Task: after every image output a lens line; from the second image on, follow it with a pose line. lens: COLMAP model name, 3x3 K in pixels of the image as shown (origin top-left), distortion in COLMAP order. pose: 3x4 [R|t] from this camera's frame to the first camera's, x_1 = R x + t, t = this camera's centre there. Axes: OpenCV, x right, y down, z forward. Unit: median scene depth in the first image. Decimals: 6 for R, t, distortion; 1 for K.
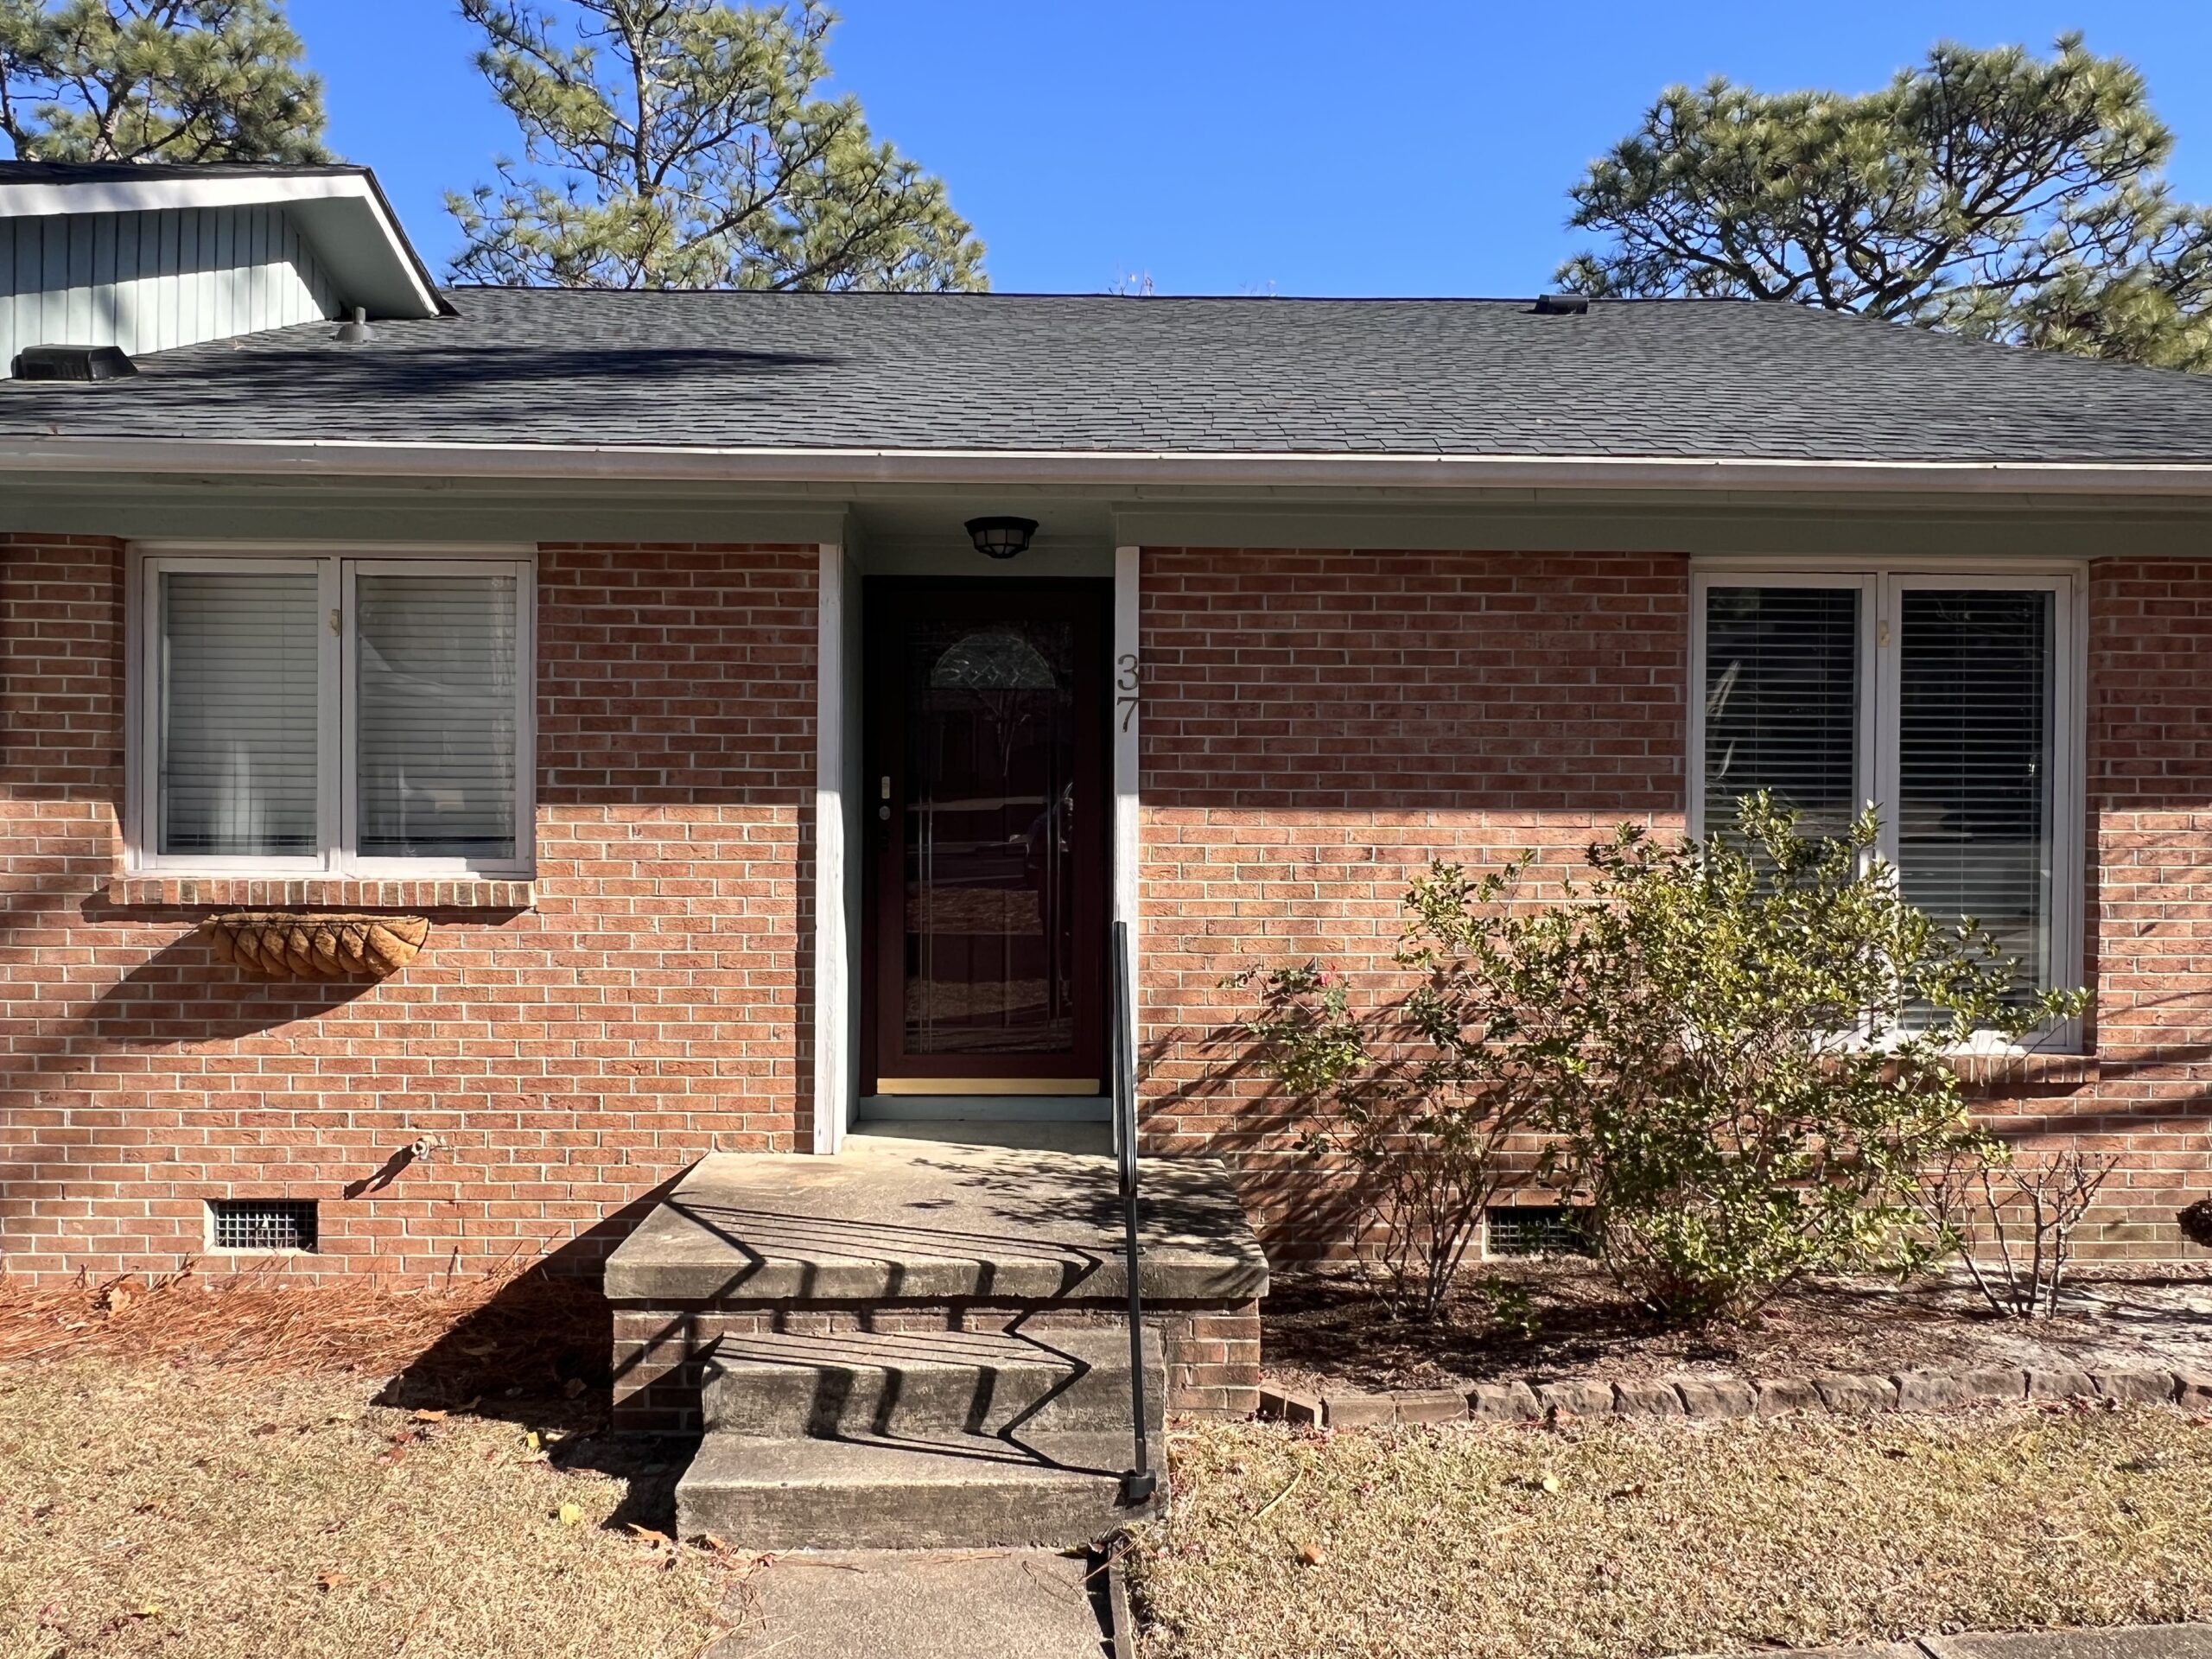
lens RADIAL K [[1432.7, 0, 1095.7], [0, 1432.7, 835.1], [0, 0, 1]] dist [0.000573, -0.003649]
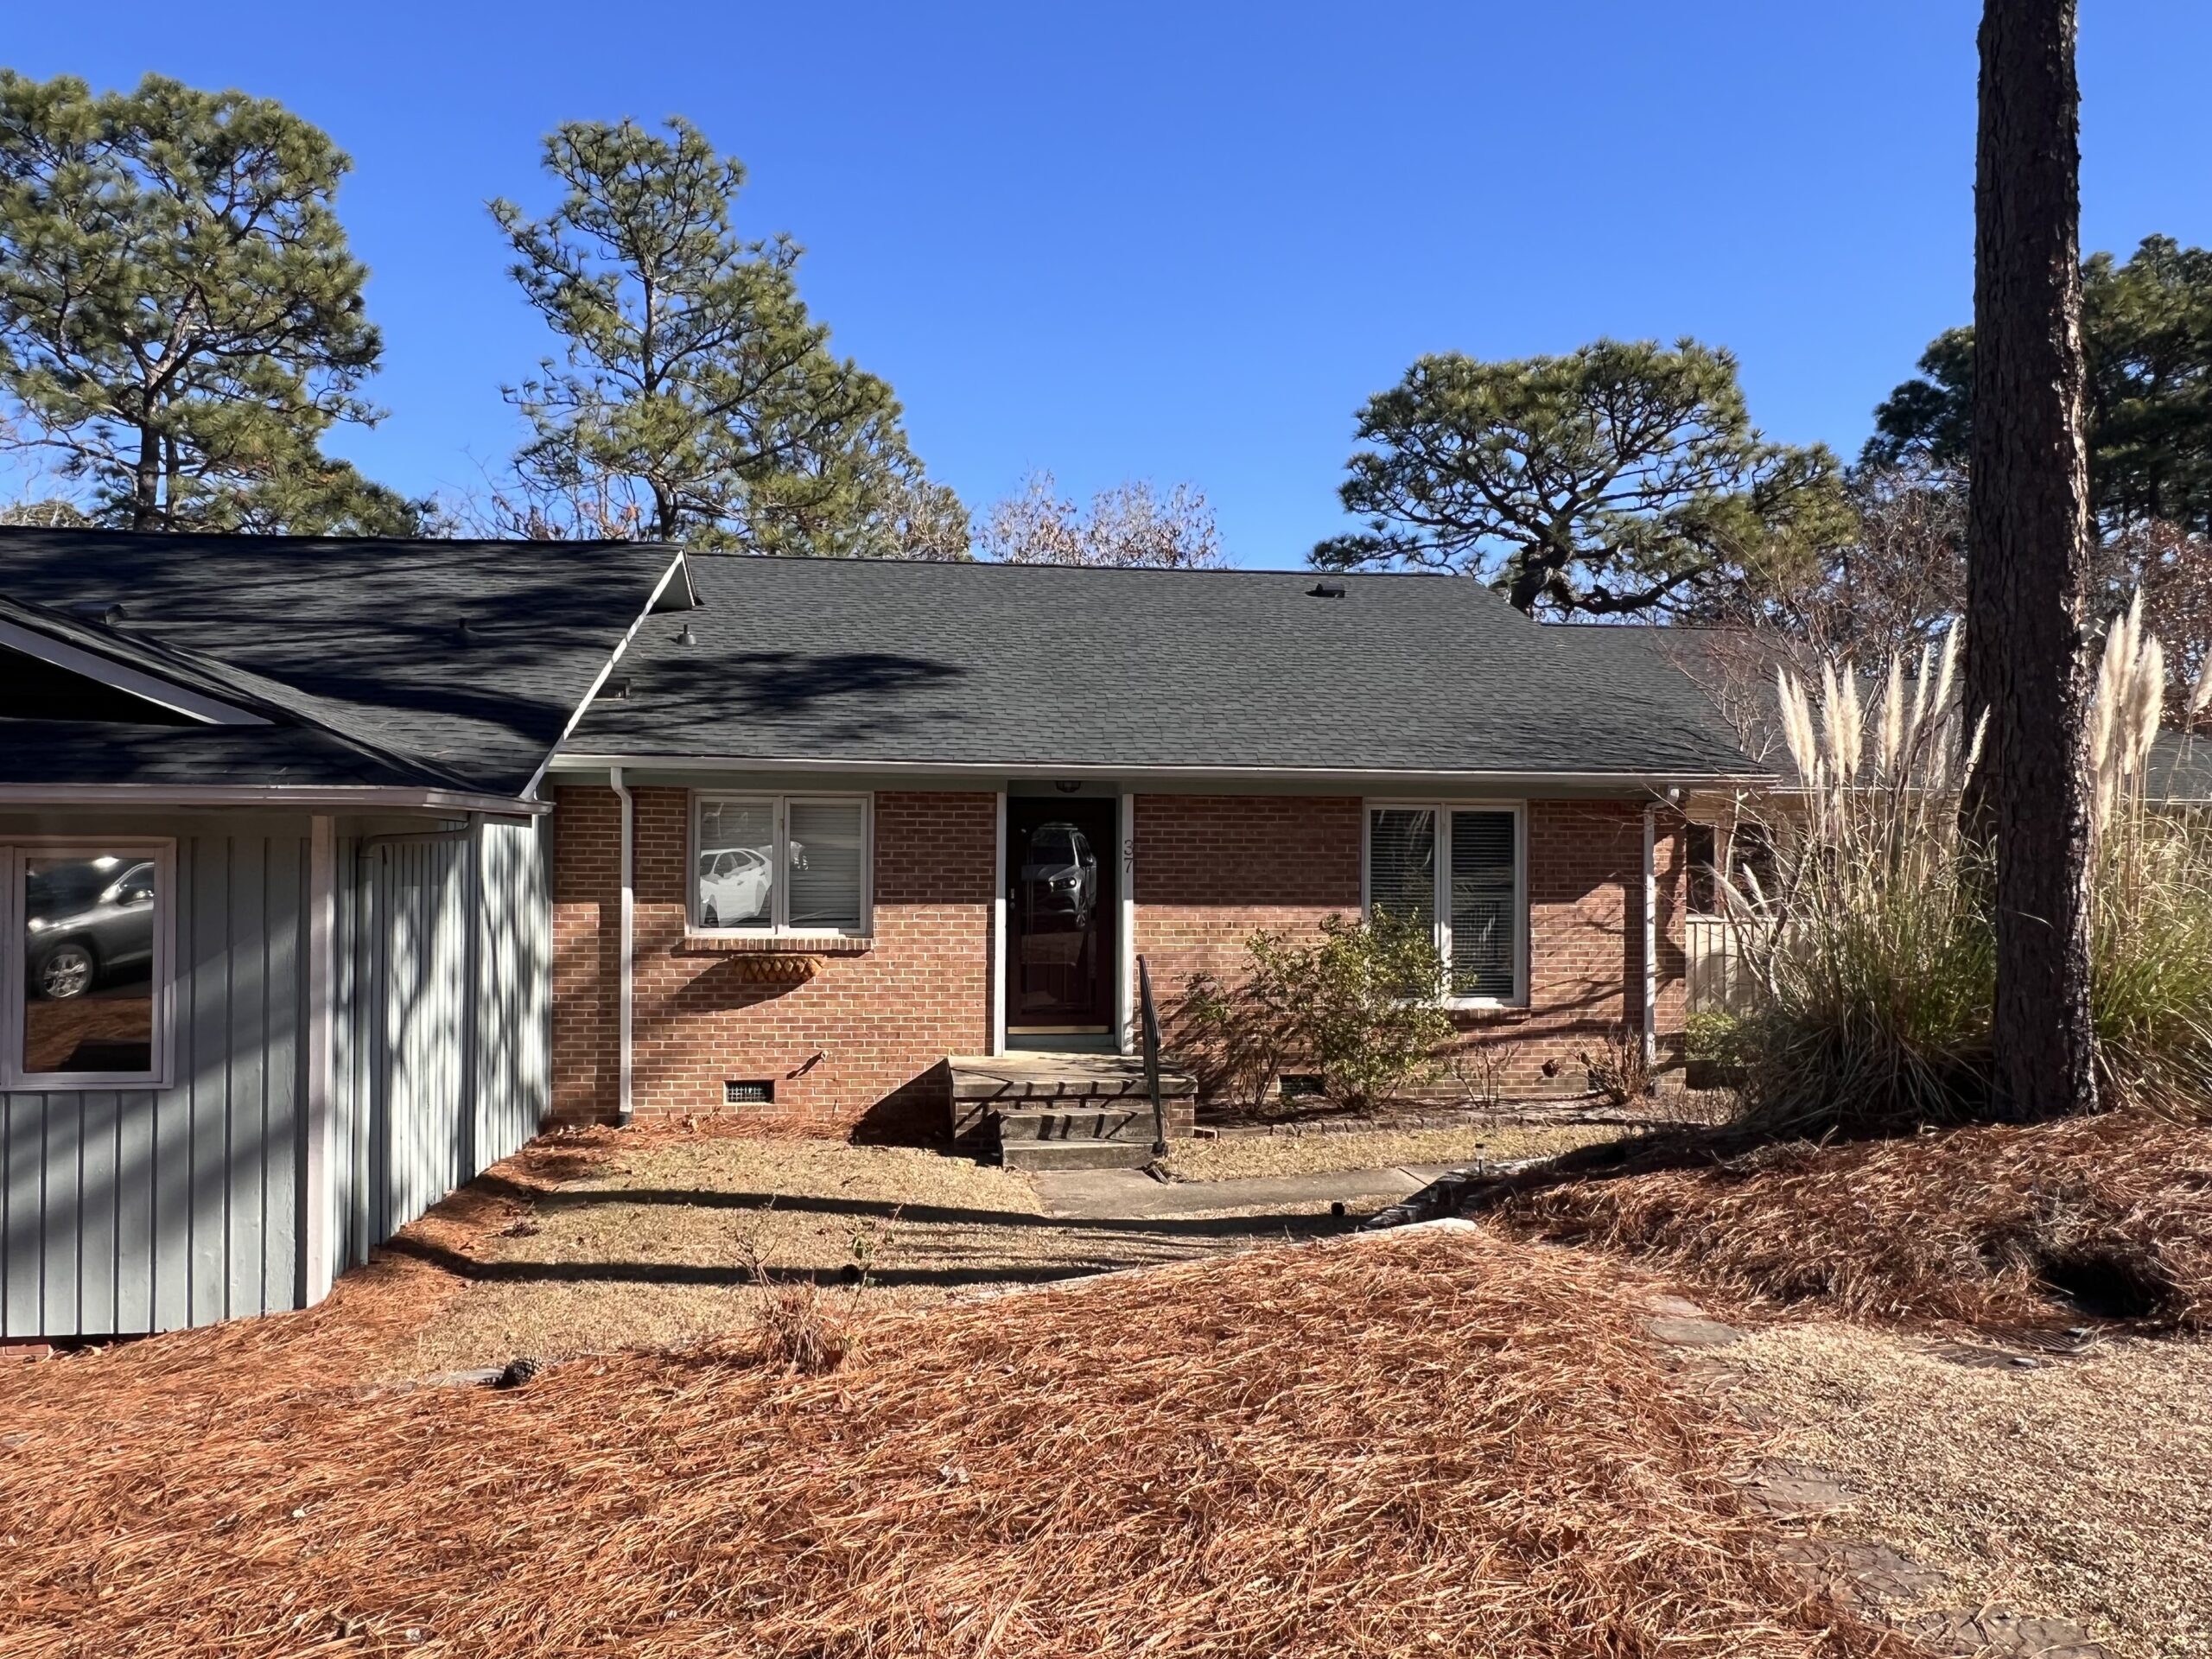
lens RADIAL K [[1432.7, 0, 1095.7], [0, 1432.7, 835.1], [0, 0, 1]] dist [0.000573, -0.003649]
pose [[0.993158, 0.002076, 0.116759, -0.304379], [0.000222, 0.999807, -0.019665, -0.087750], [-0.116777, 0.019556, 0.992966, -1.314670]]
